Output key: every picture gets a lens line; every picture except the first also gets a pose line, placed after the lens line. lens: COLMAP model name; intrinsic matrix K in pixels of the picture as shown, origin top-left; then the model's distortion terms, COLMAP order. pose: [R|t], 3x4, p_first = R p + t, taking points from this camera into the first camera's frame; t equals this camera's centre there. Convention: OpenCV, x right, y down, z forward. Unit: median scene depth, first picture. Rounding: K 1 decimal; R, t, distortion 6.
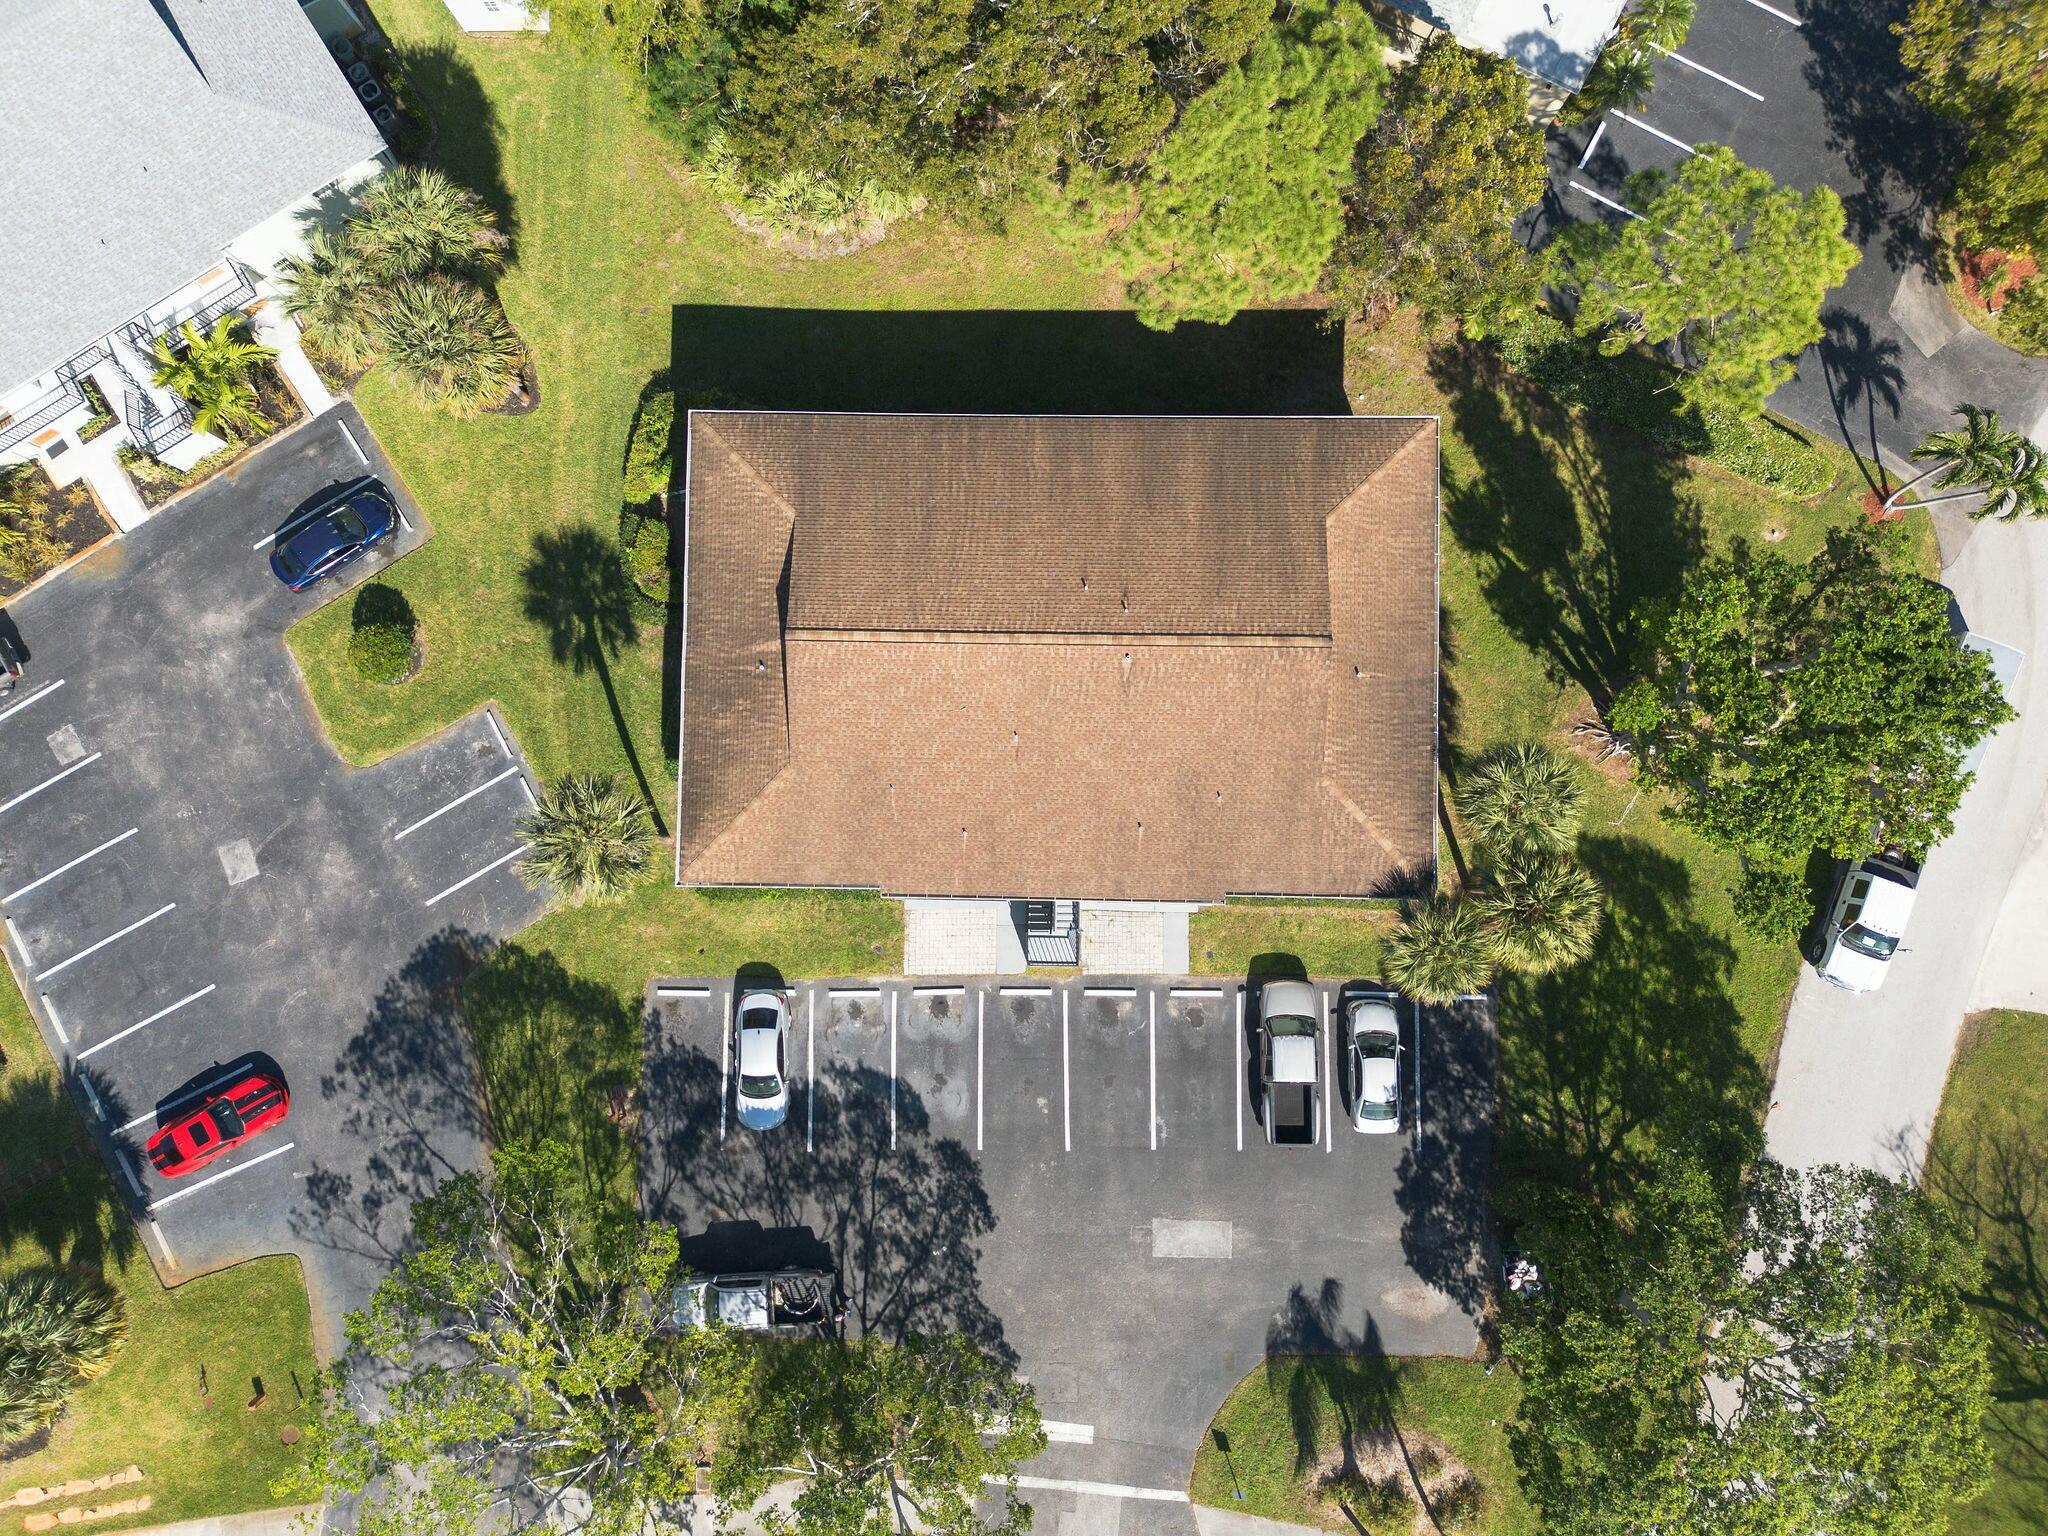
lens RADIAL K [[1448.3, 0, 1019.4], [0, 1448.3, 768.5], [0, 0, 1]] dist [0.056203, -0.056032]
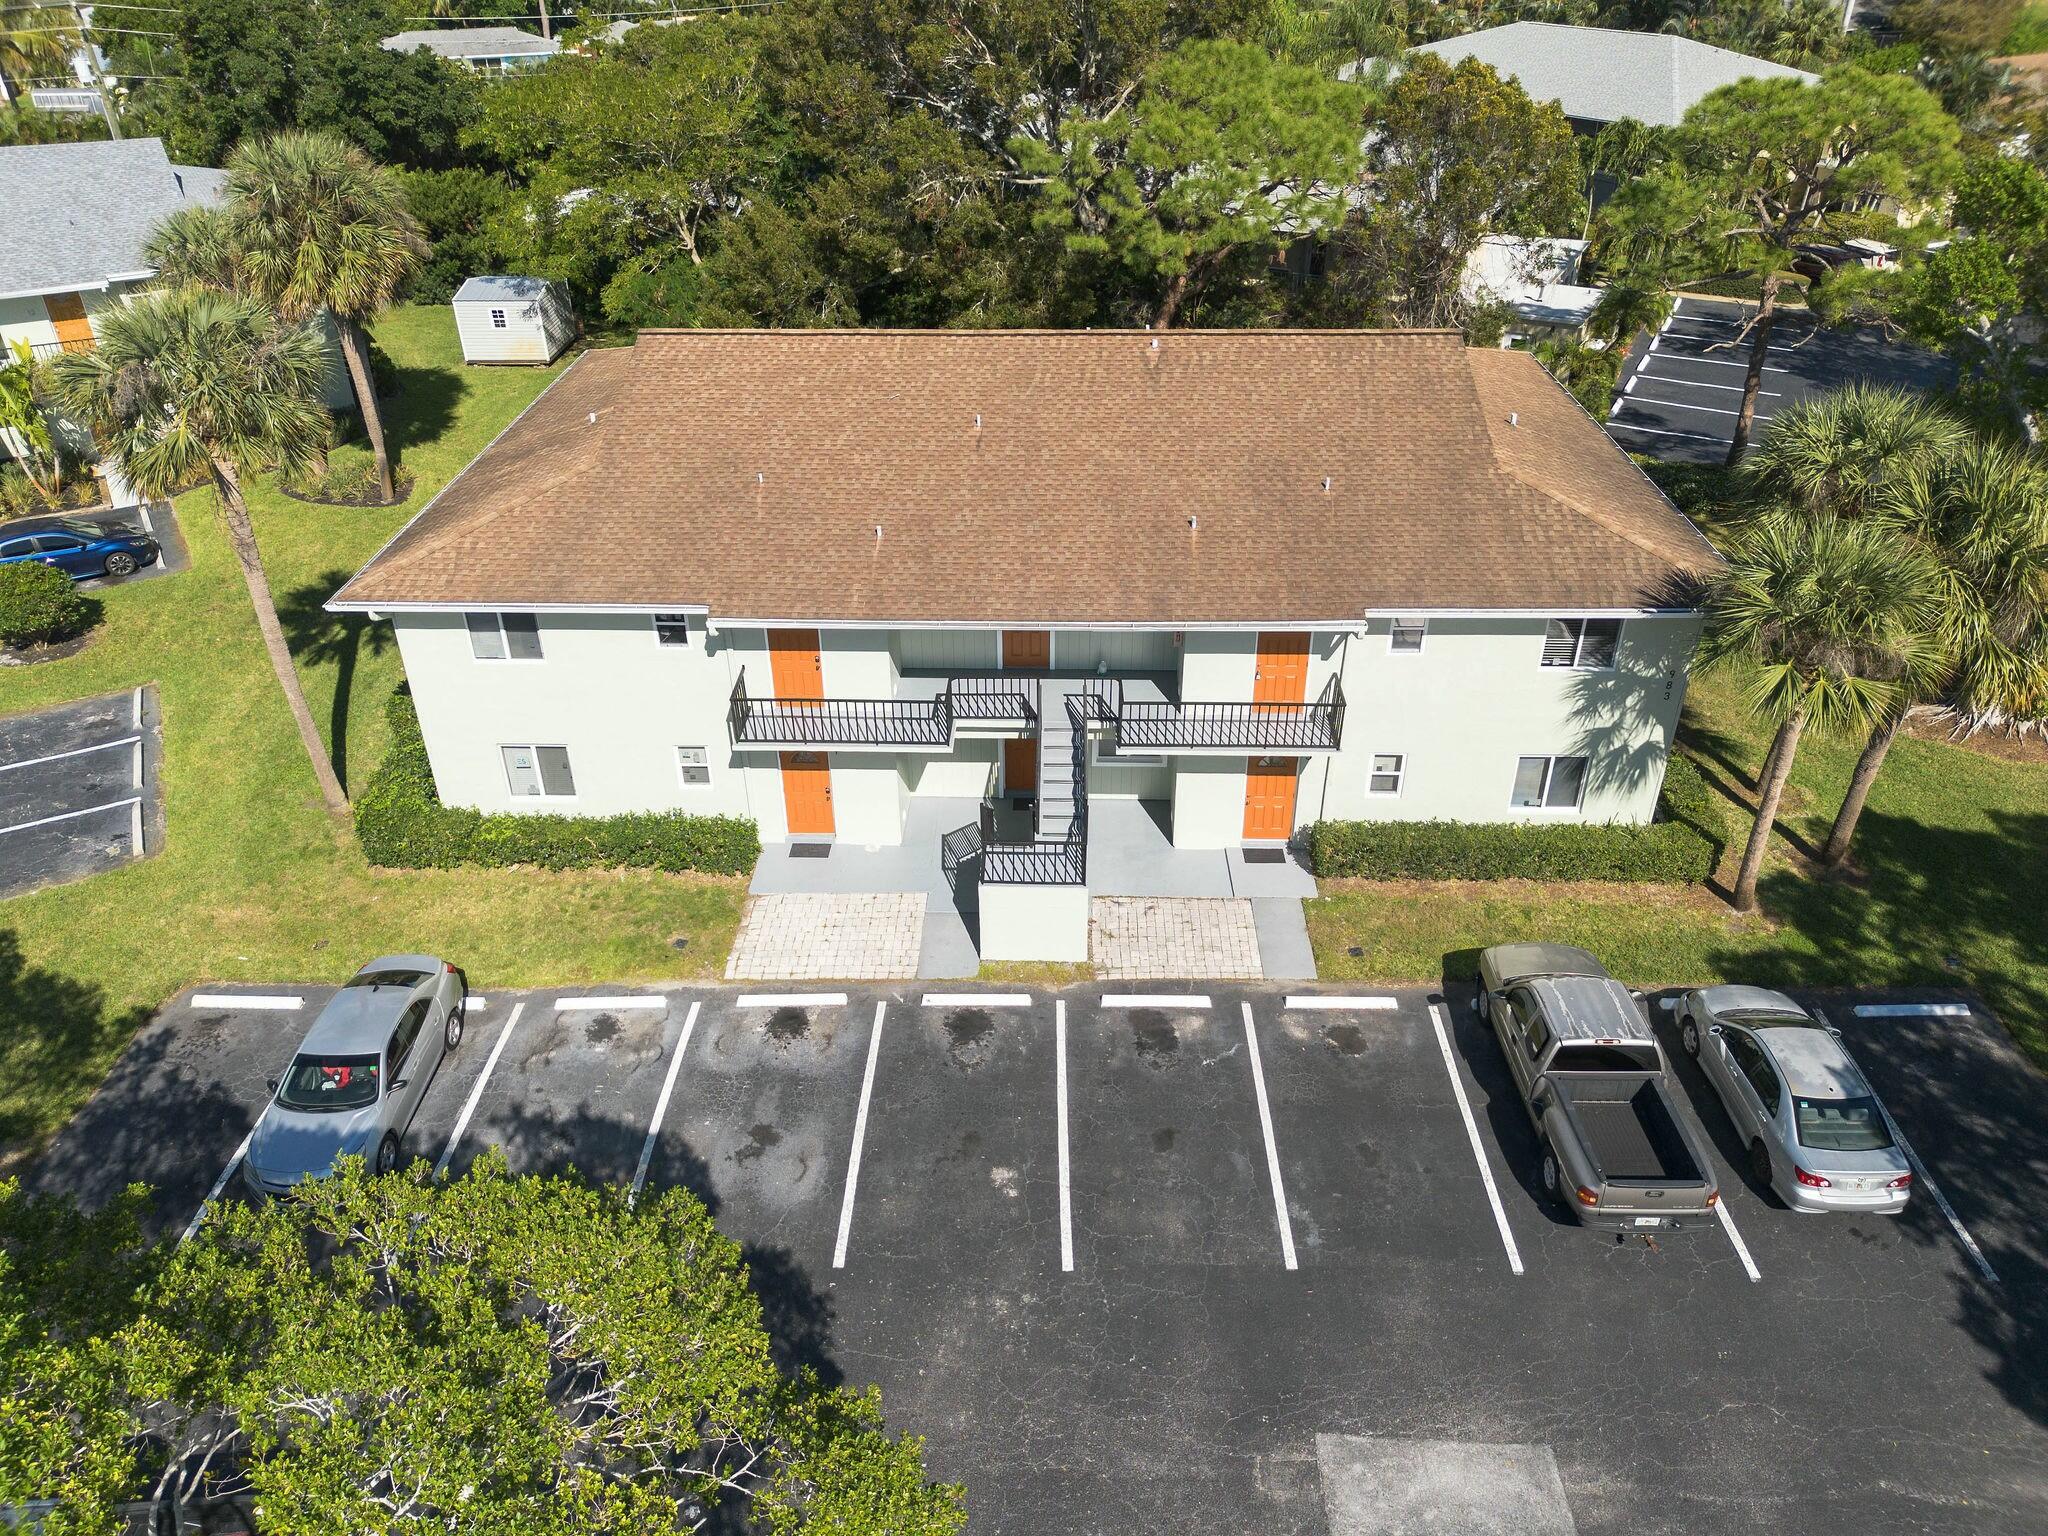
lens RADIAL K [[1448.3, 0, 1019.4], [0, 1448.3, 768.5], [0, 0, 1]] dist [0.056203, -0.056032]
pose [[0.999696, 0.022992, -0.008947, 0.020878], [-0.020675, 0.582831, -0.812330, 0.493152], [-0.013463, 0.812268, 0.583129, 0.666835]]
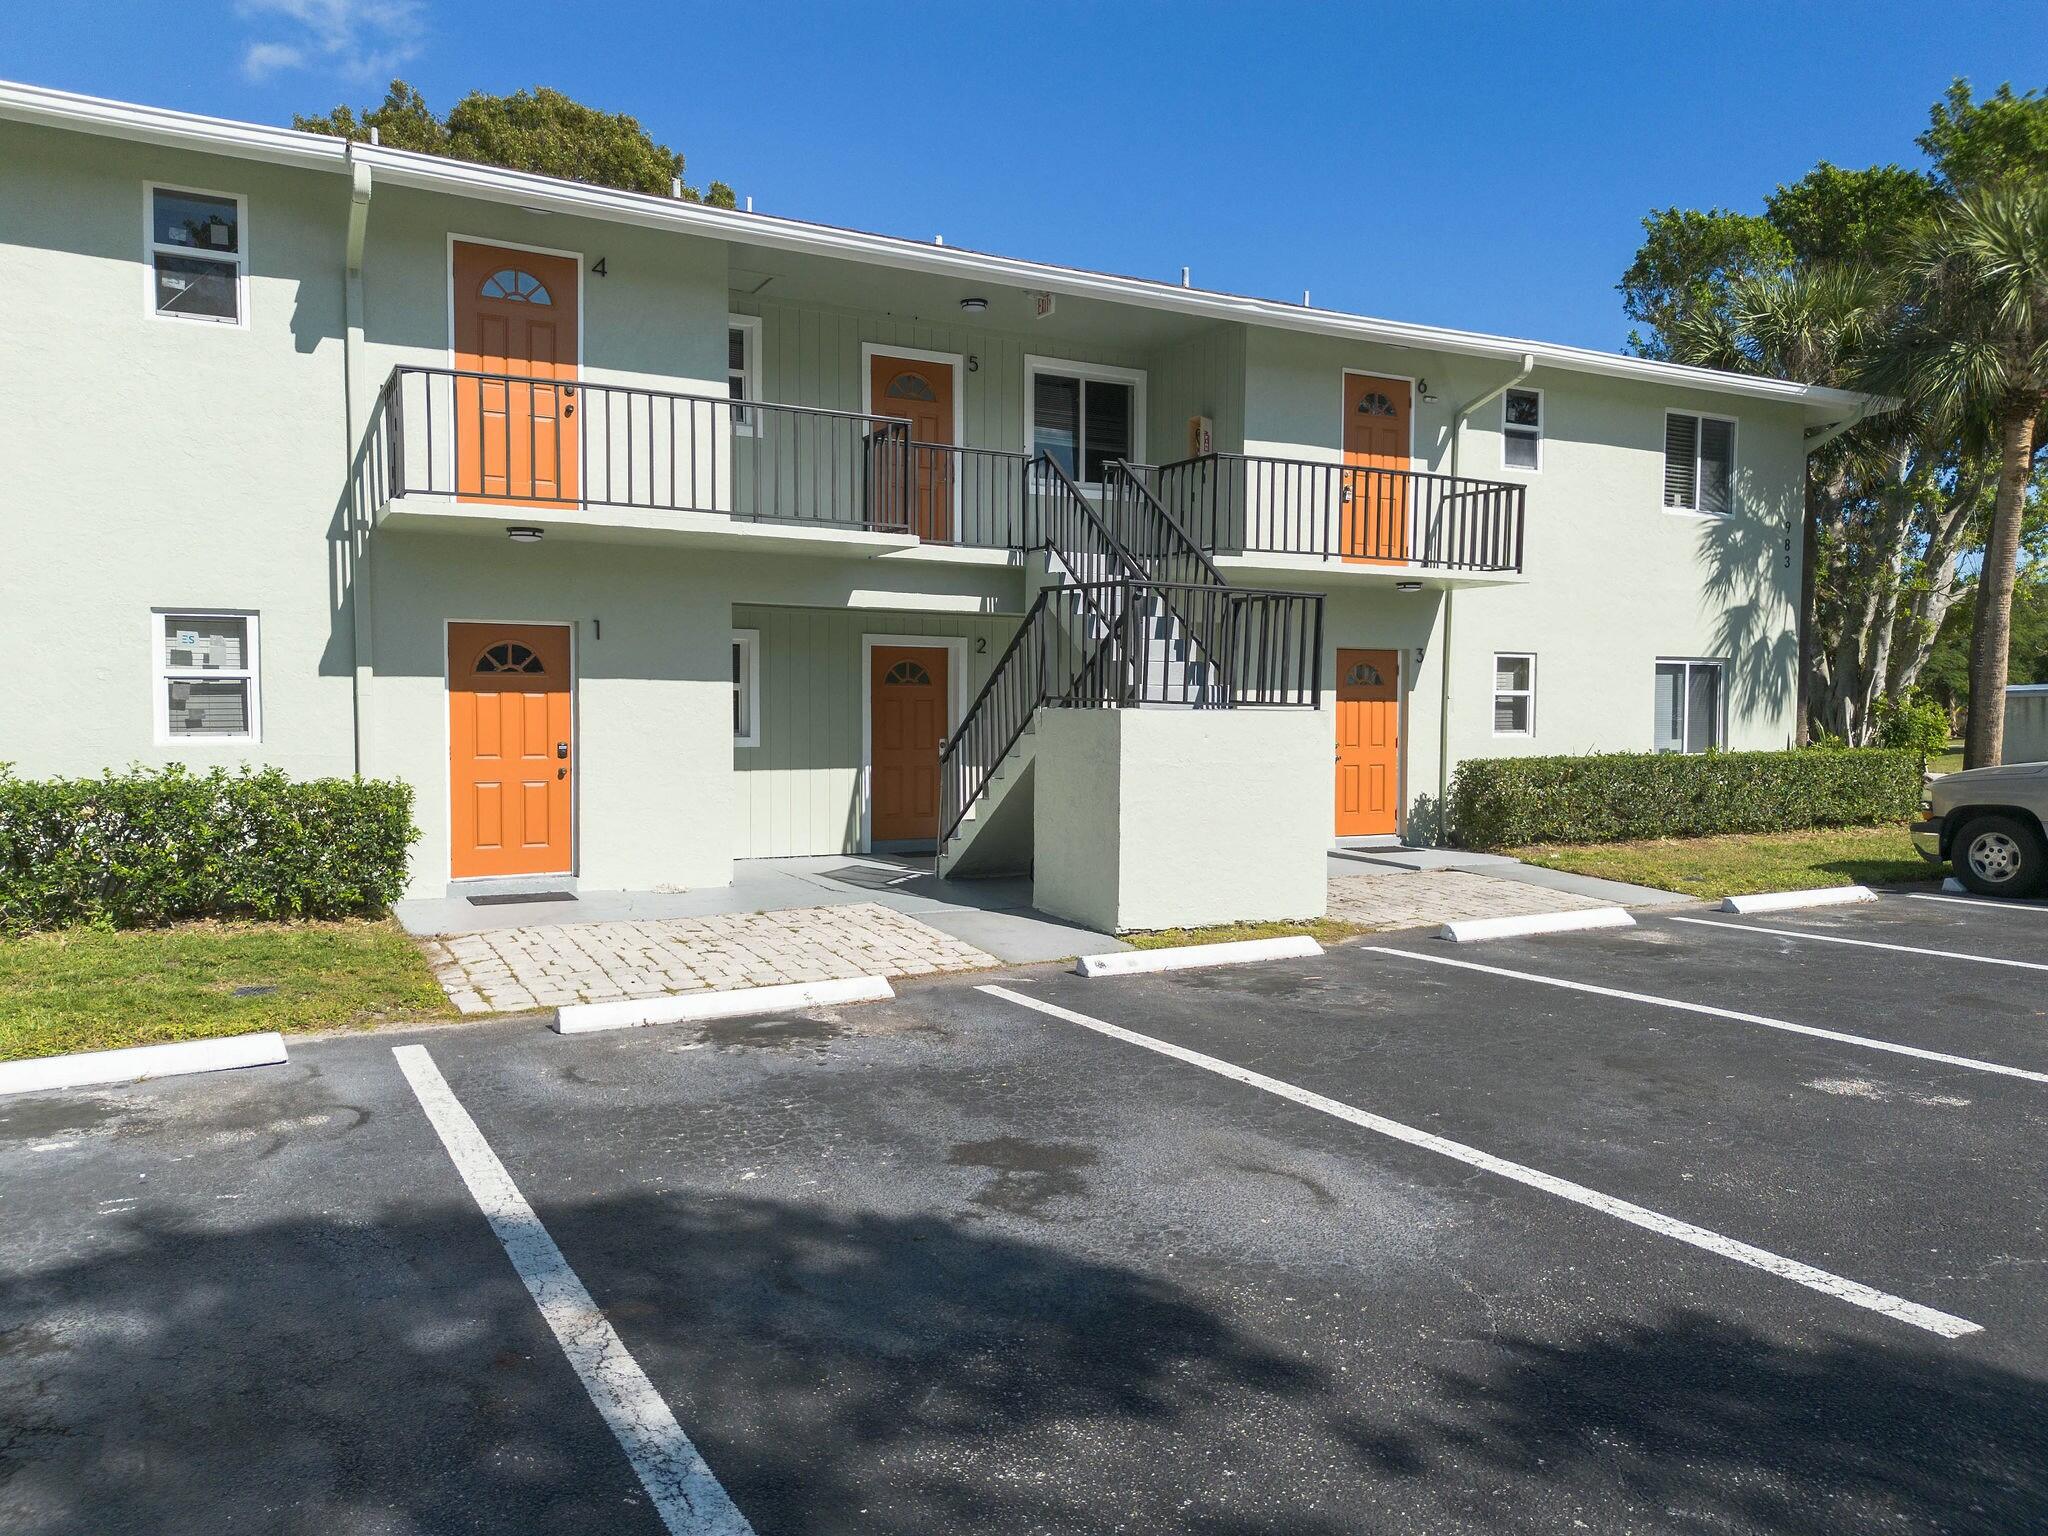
lens RADIAL K [[1452.4, 0, 1018.0], [0, 1452.4, 772.9], [0, 0, 1]] dist [0.052590, -0.042775]
pose [[0.875437, 0.008587, 0.483256, -0.102977], [0.479295, 0.113535, -0.870279, 0.297872], [-0.062339, 0.993497, 0.095277, 0.964505]]
